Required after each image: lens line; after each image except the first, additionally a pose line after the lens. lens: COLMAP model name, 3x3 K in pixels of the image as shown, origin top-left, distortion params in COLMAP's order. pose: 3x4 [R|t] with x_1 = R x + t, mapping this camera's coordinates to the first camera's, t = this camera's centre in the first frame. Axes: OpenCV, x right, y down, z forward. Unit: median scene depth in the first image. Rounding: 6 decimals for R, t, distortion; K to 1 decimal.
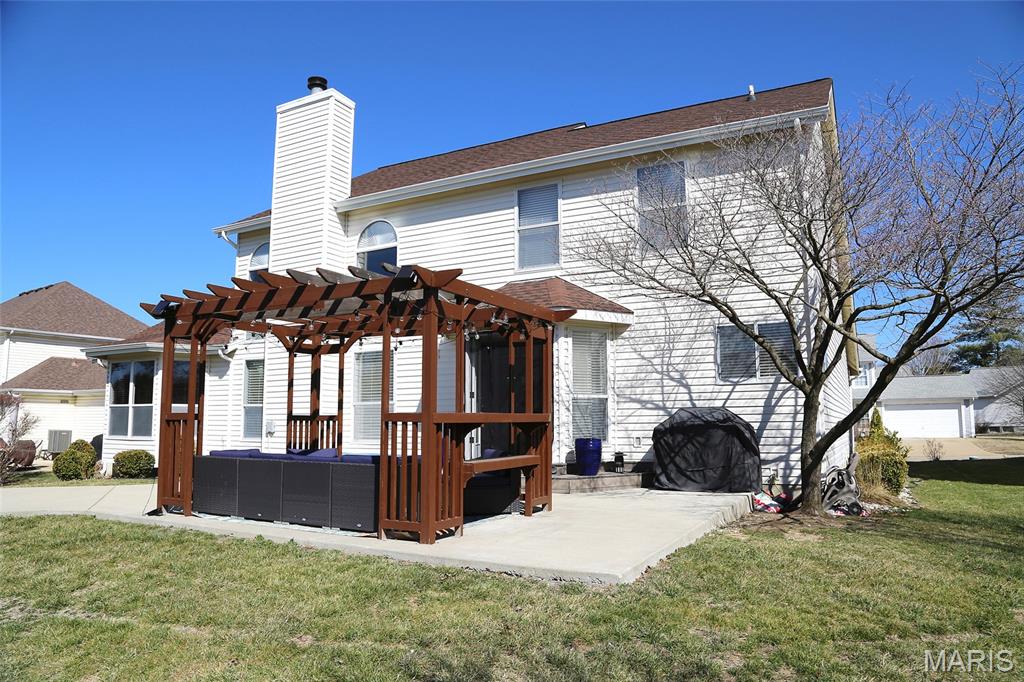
lens RADIAL K [[699.3, 0, 512.0], [0, 699.3, 341.0], [0, 0, 1]] dist [-0.122987, 0.073322]
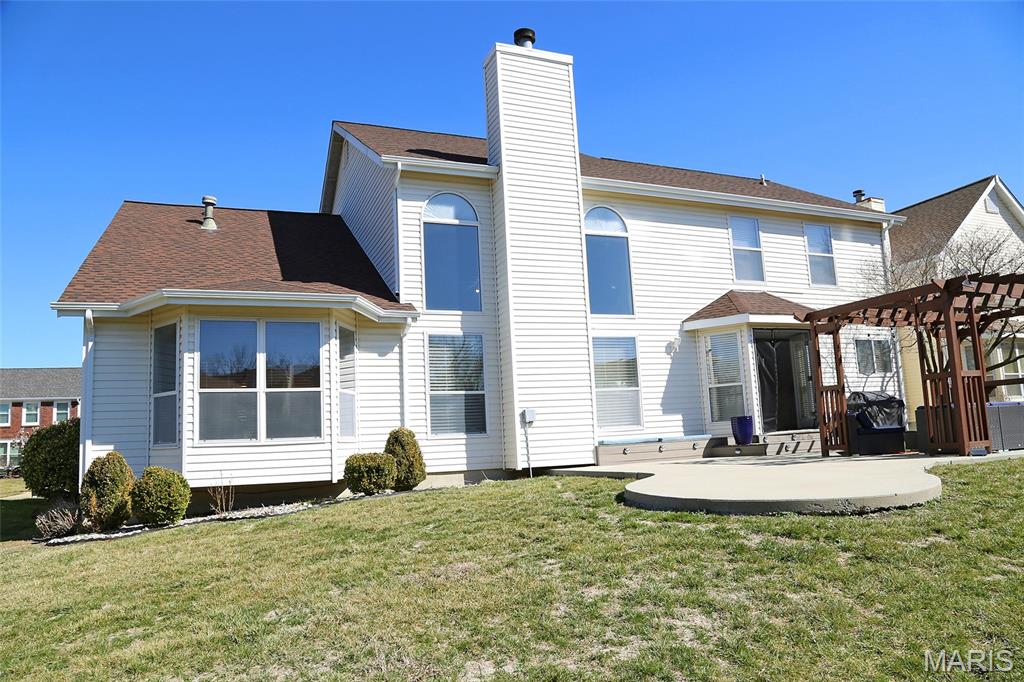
lens RADIAL K [[699.3, 0, 512.0], [0, 699.3, 341.0], [0, 0, 1]] dist [-0.122987, 0.073322]
pose [[0.637777, 0.083913, 0.765637, -1.159884], [-0.047351, 0.996439, -0.069765, 0.106336], [-0.768765, 0.008241, 0.639479, 0.530631]]
